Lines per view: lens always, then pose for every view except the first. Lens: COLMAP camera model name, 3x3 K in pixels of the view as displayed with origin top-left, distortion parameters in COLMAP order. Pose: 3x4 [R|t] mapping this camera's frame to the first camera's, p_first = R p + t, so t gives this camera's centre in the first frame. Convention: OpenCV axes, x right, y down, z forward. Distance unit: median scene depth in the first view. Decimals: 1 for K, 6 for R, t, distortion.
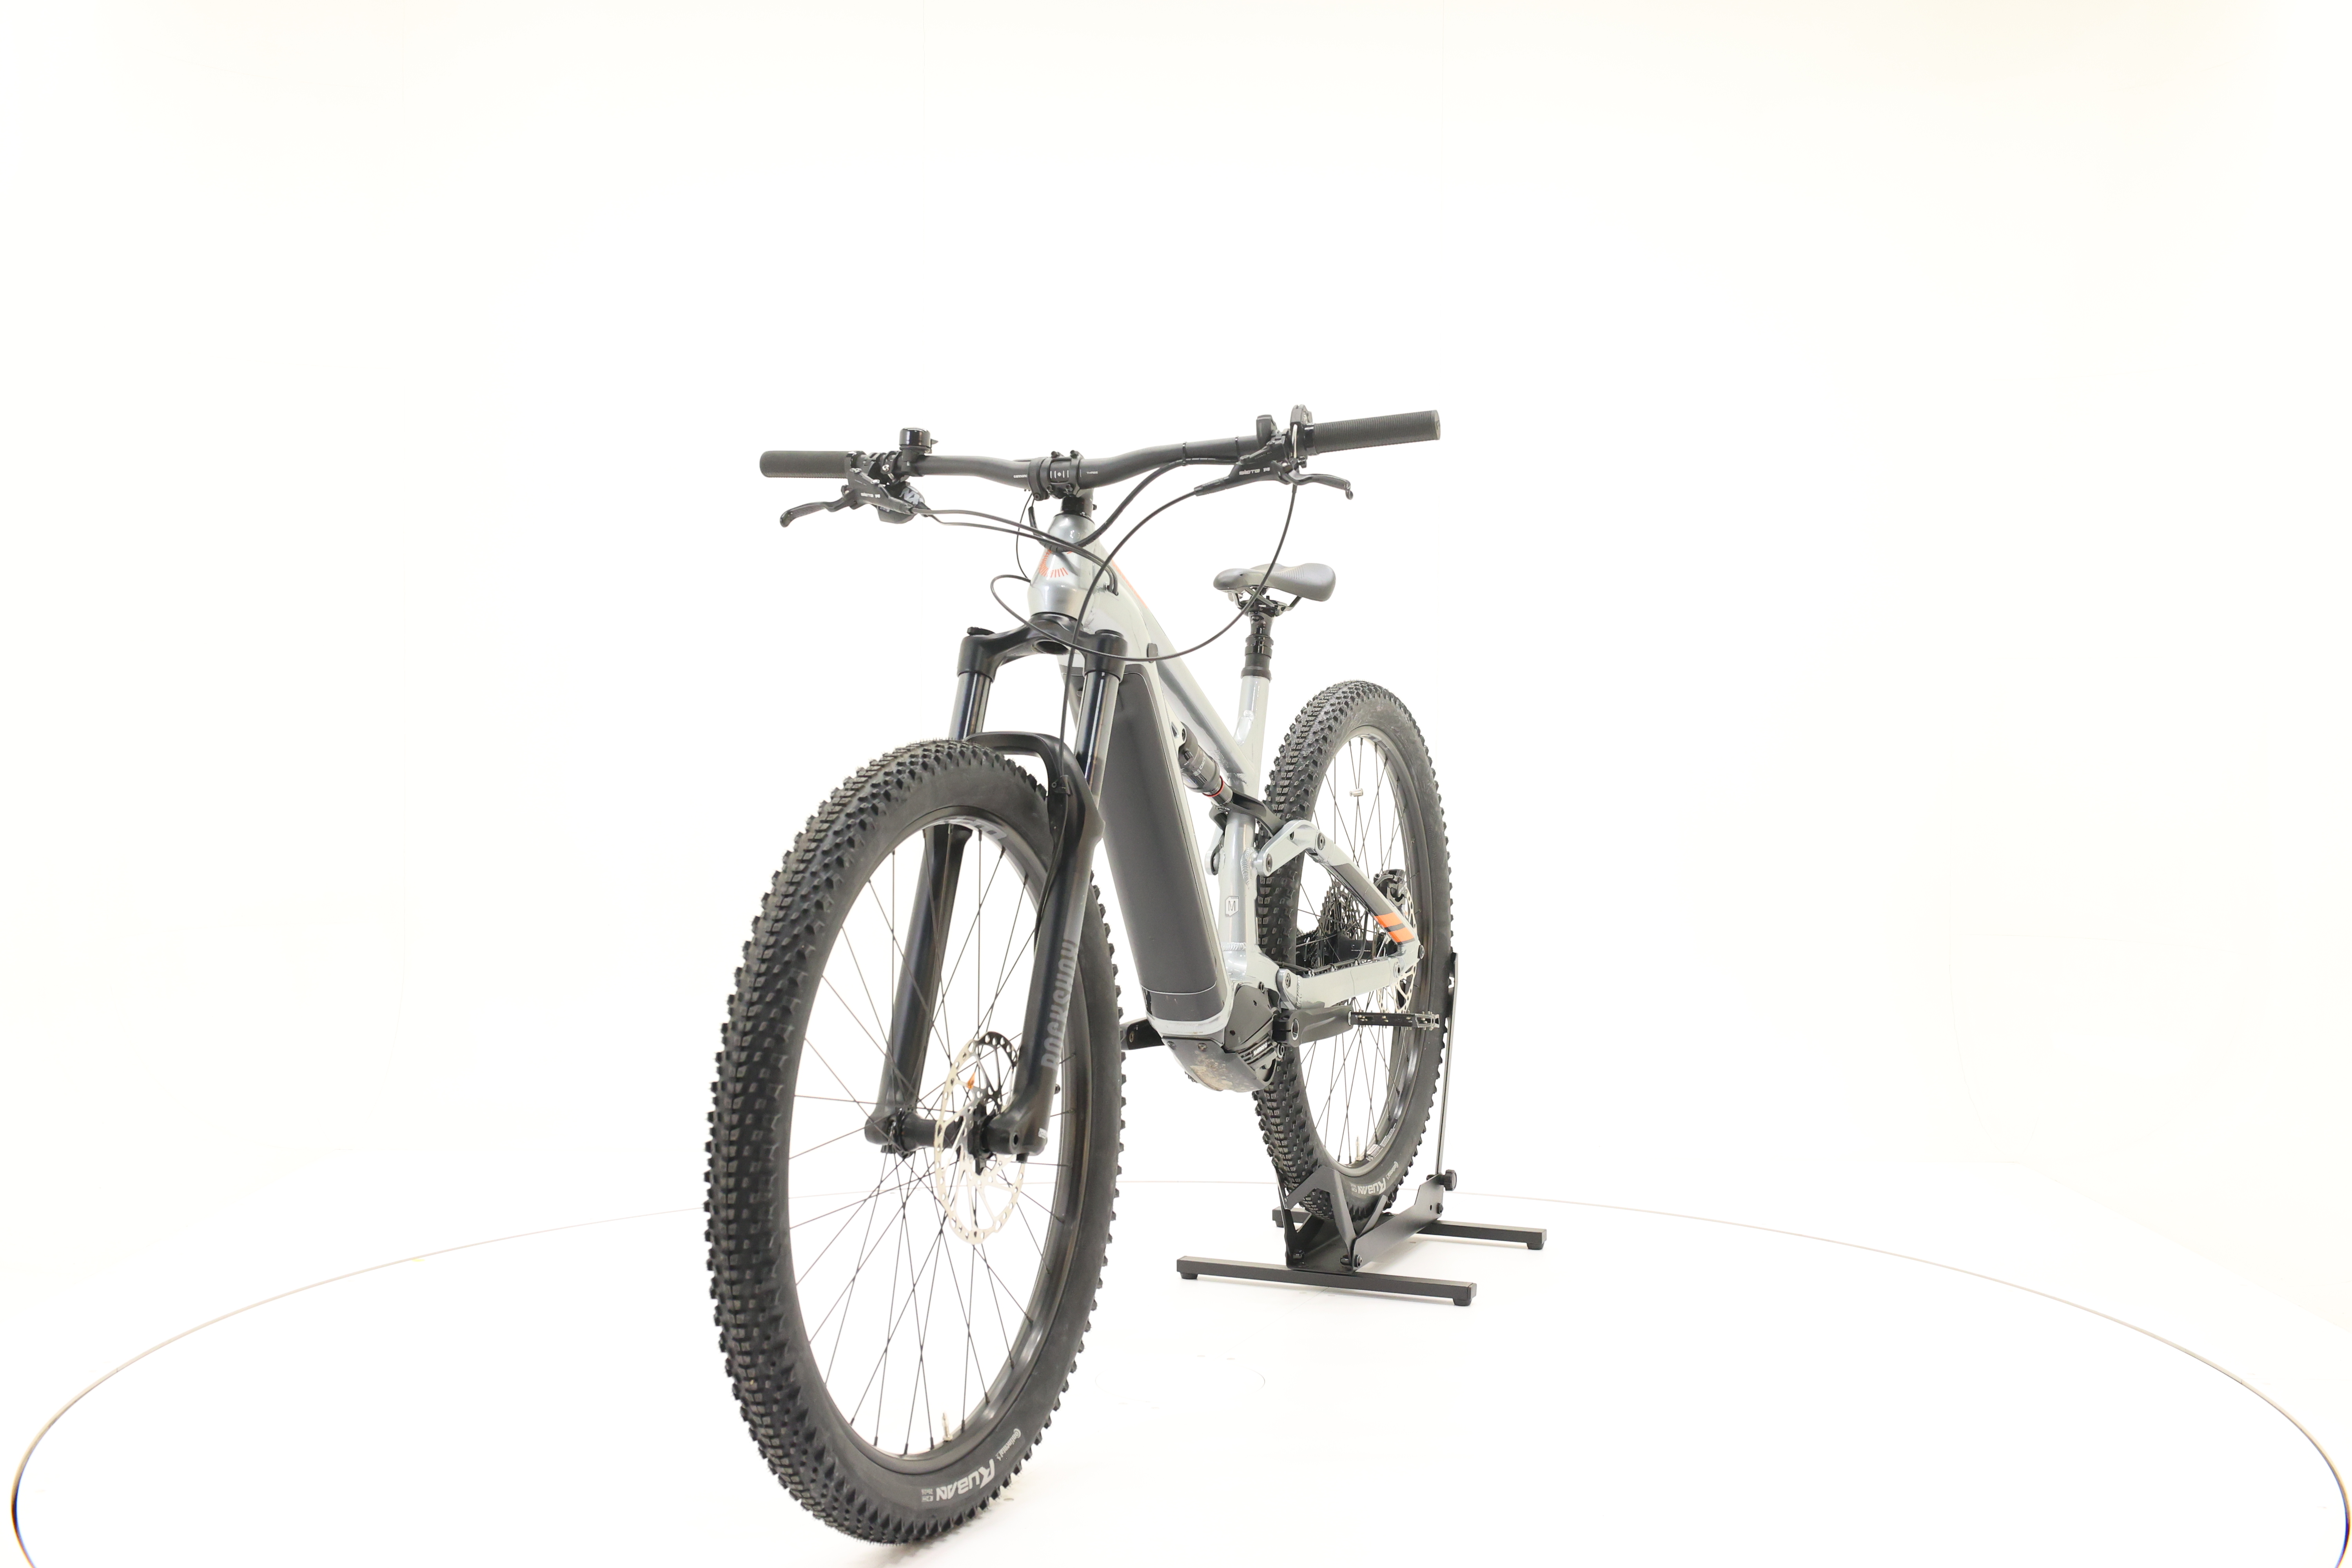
lens RADIAL K [[2530.3, 0, 1164.5], [0, 2530.3, 724.1], [0, 0, 1]] dist [-0.002906, -0.001367]
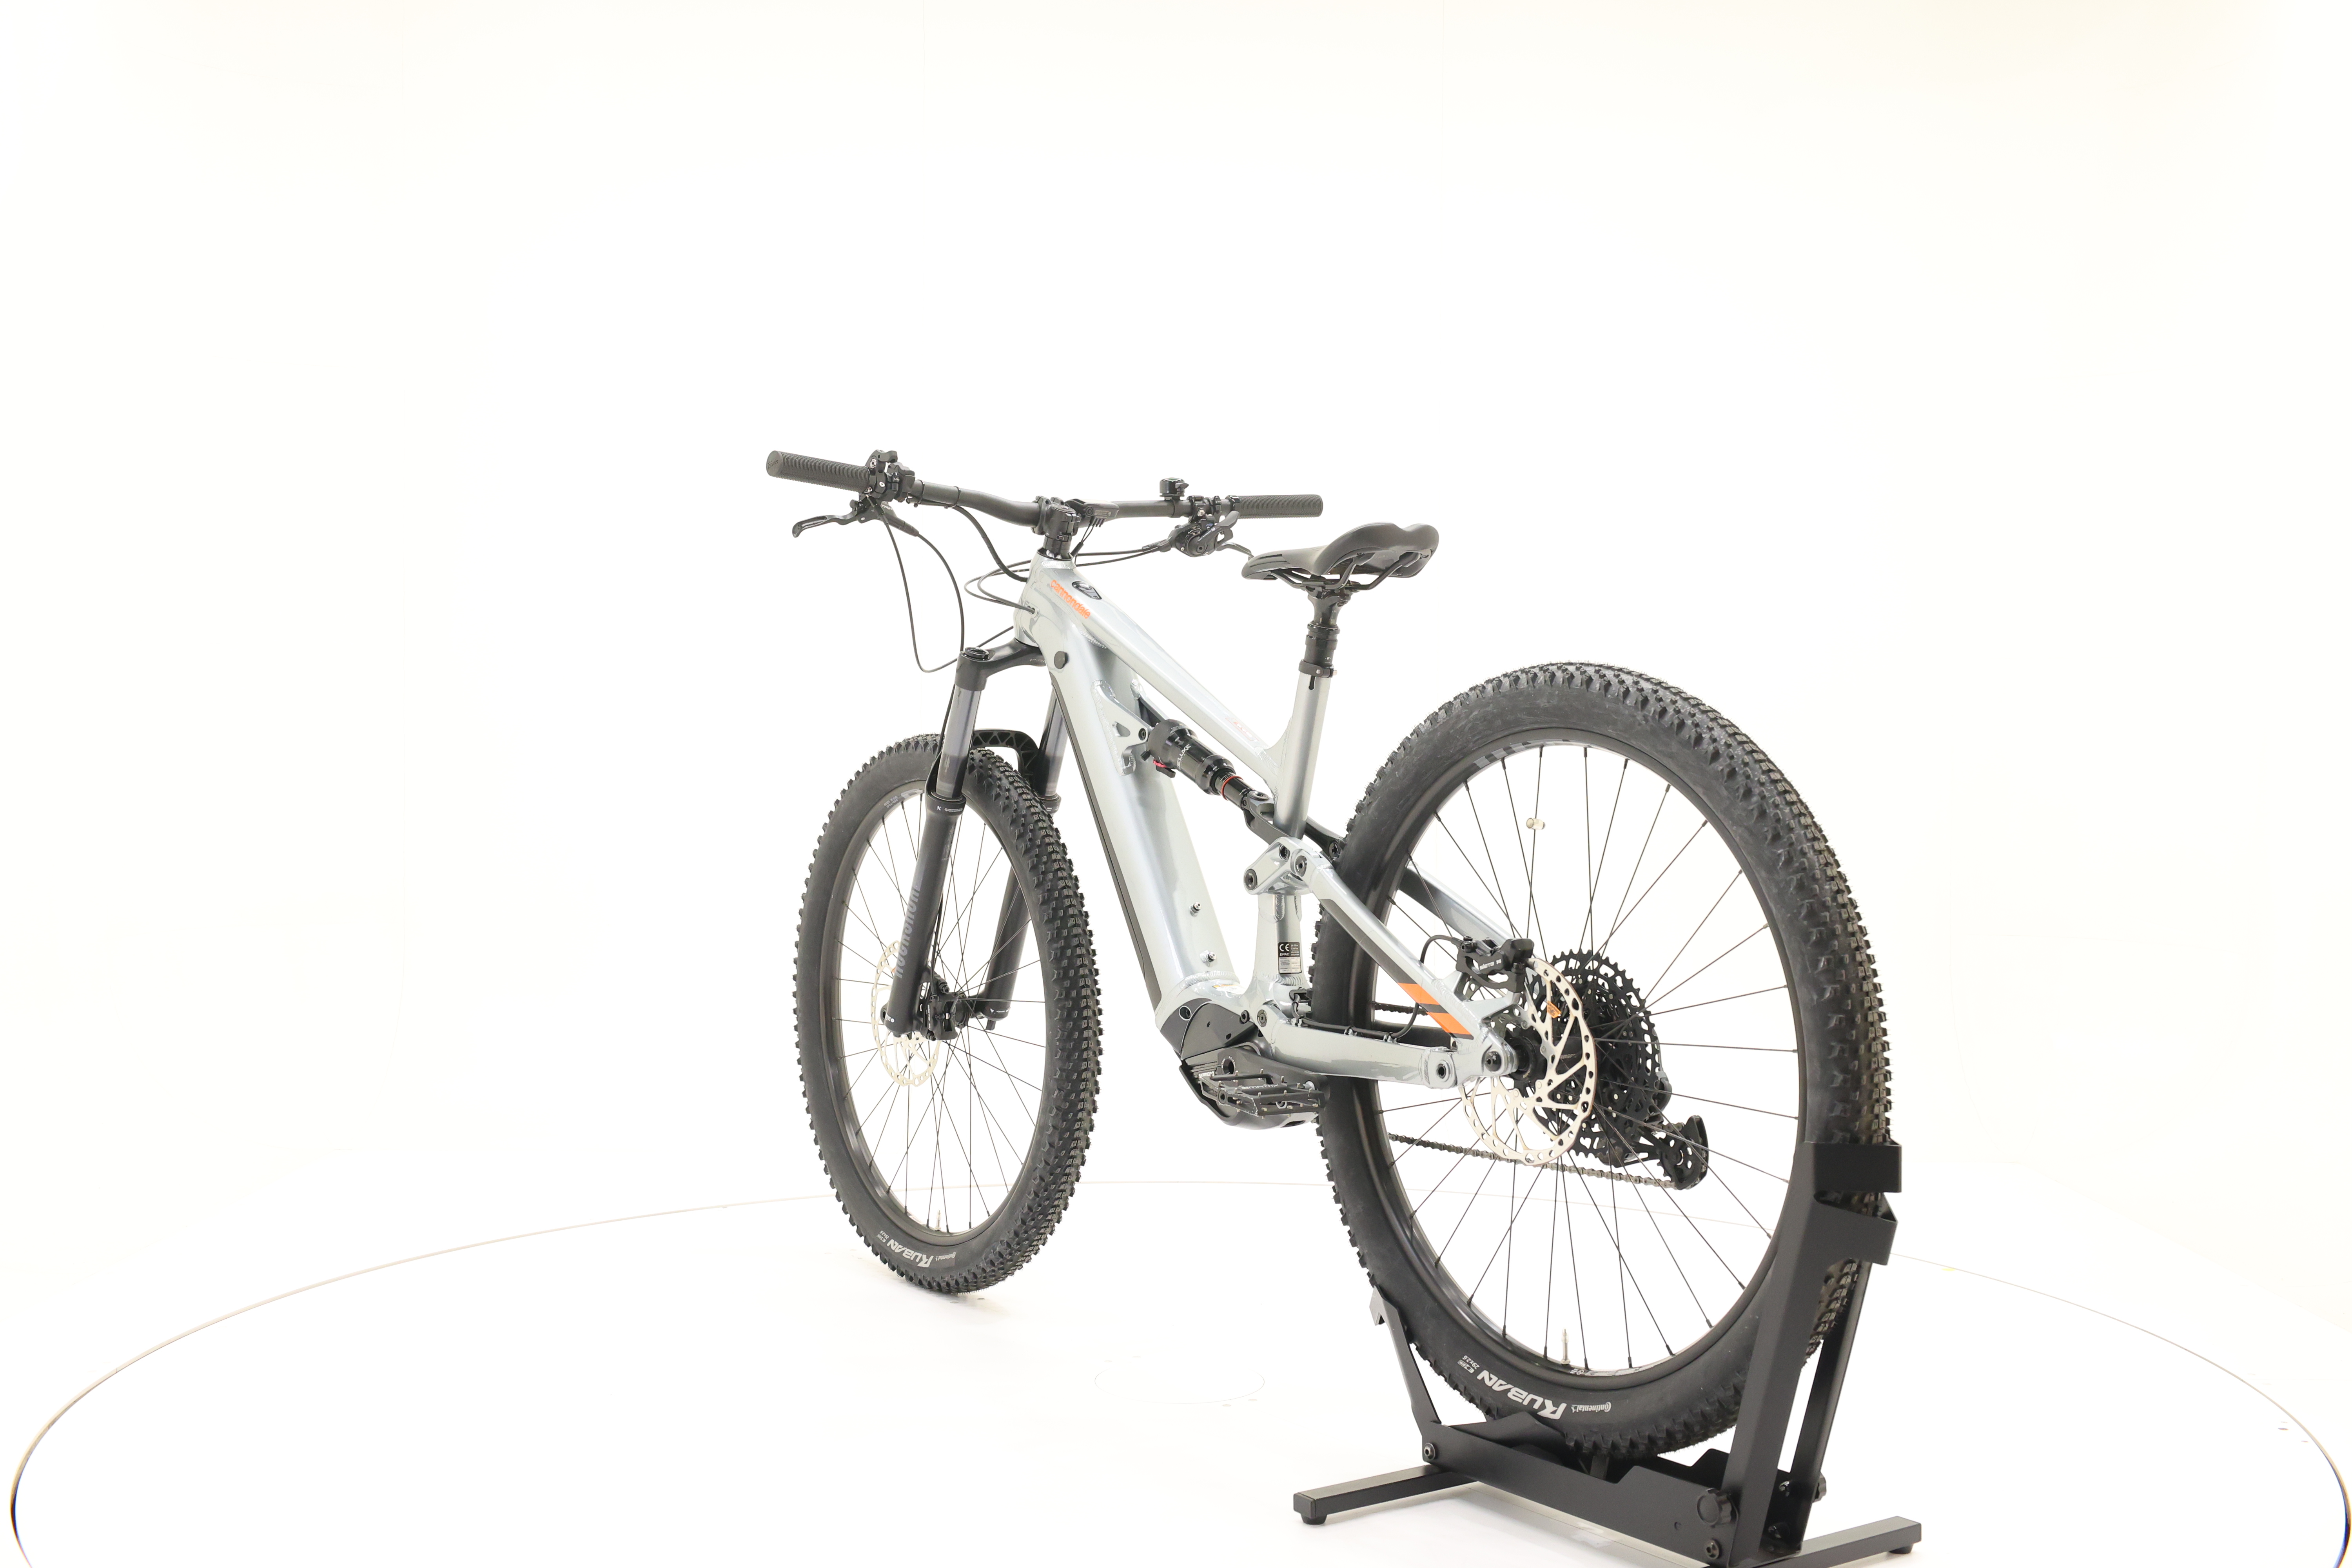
lens RADIAL K [[2530.3, 0, 1164.5], [0, 2530.3, 724.1], [0, 0, 1]] dist [-0.002906, -0.001367]
pose [[-0.532740, -0.004554, -0.846266, 0.914193], [-0.006276, 0.999979, -0.001430, 0.001541], [0.846255, 0.004550, -0.532758, 1.628435]]
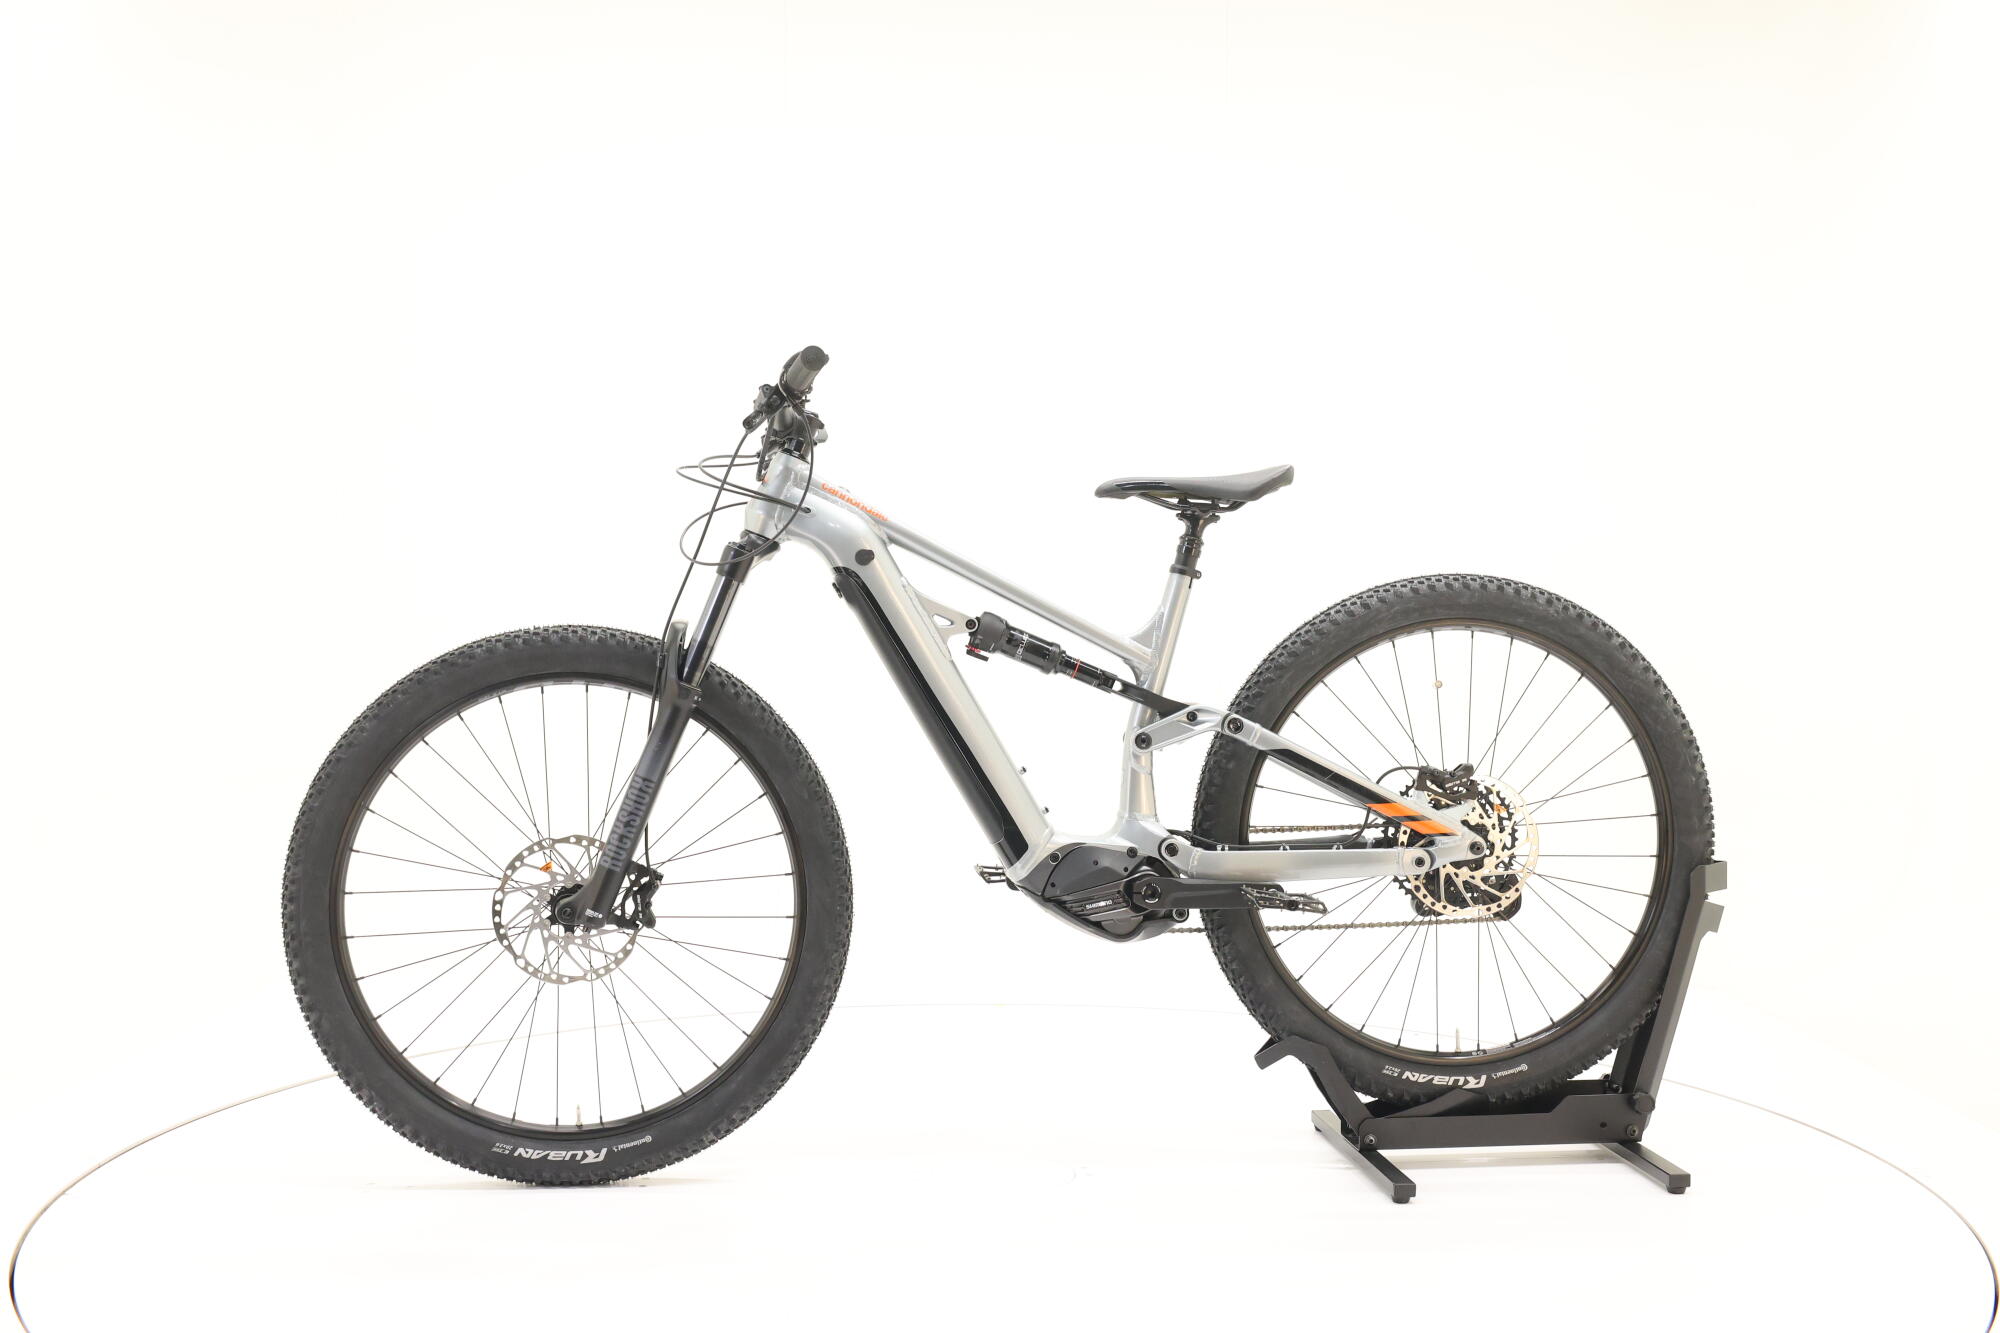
lens RADIAL K [[2151.6, 0, 990.2], [0, 2151.6, 615.5], [0, 0, 1]] dist [-0.002906, -0.001367]
pose [[0.490889, -0.000110, -0.871222, 0.933161], [-0.002779, 0.999995, -0.001693, 0.001915], [0.871218, 0.003252, 0.490886, 0.536529]]
